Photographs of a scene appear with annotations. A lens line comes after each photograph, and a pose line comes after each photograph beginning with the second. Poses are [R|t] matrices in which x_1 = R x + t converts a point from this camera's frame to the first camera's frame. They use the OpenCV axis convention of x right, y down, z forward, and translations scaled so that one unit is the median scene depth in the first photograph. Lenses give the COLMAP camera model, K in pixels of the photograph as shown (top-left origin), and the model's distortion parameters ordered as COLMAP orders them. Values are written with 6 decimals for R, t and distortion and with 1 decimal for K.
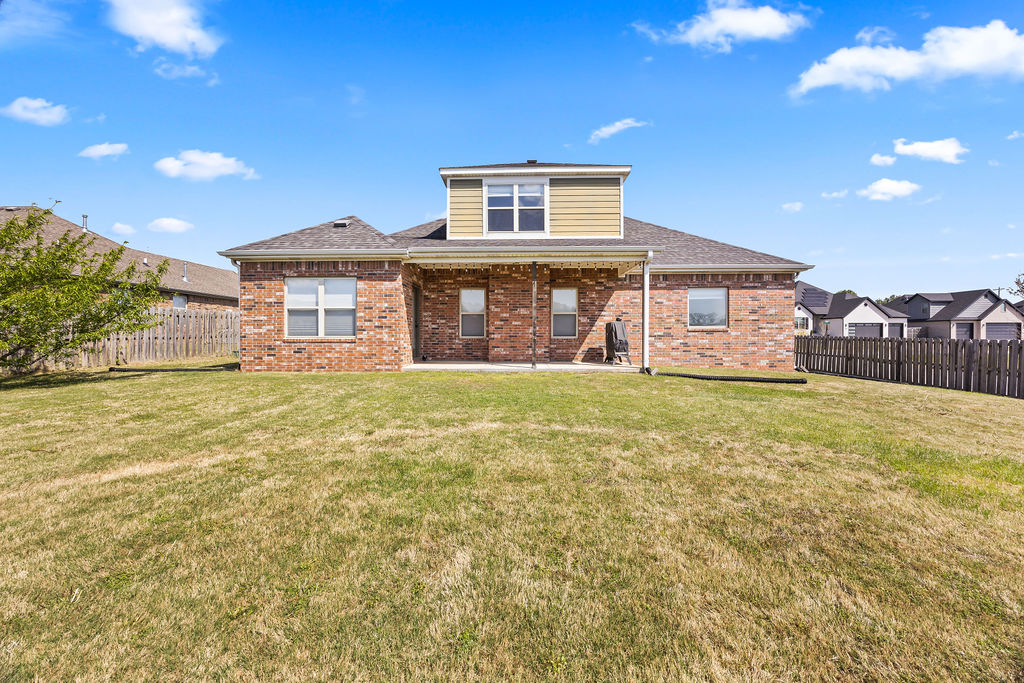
lens RADIAL K [[389.6, 0, 507.7], [0, 389.6, 332.9], [0, 0, 1]] dist [-0.002119, 0.000026]
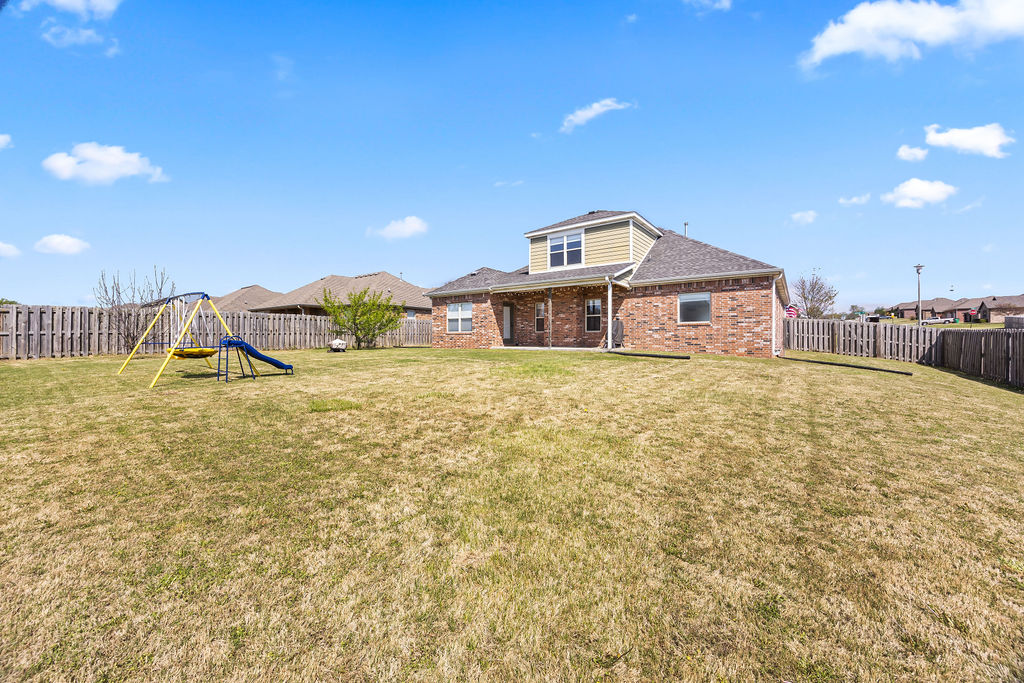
lens RADIAL K [[389.6, 0, 507.7], [0, 389.6, 332.9], [0, 0, 1]] dist [-0.002119, 0.000026]
pose [[0.814676, -0.009097, -0.579845, 0.764066], [0.004000, 0.999941, -0.010067, 0.031165], [0.579903, 0.005882, 0.814665, -0.439888]]
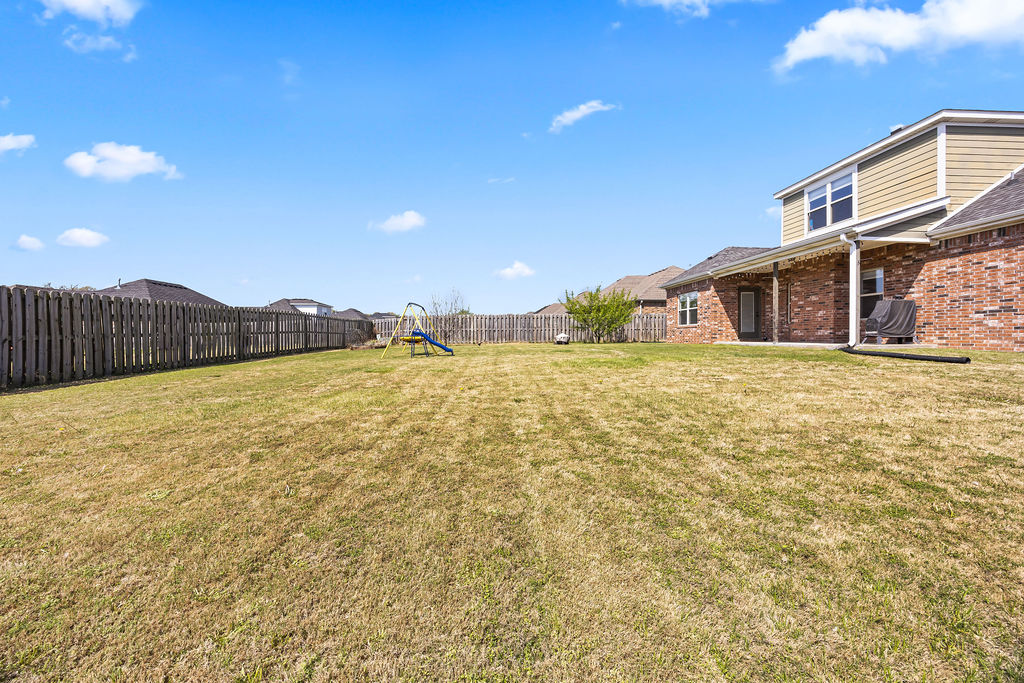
lens RADIAL K [[389.2, 0, 505.1], [0, 389.2, 338.4], [0, 0, 1]] dist [0.000247, 0.000351]
pose [[0.074592, 0.002593, -0.997211, 1.076755], [0.007646, 0.999966, 0.003172, 0.051109], [0.997185, -0.007861, 0.074570, -0.003335]]
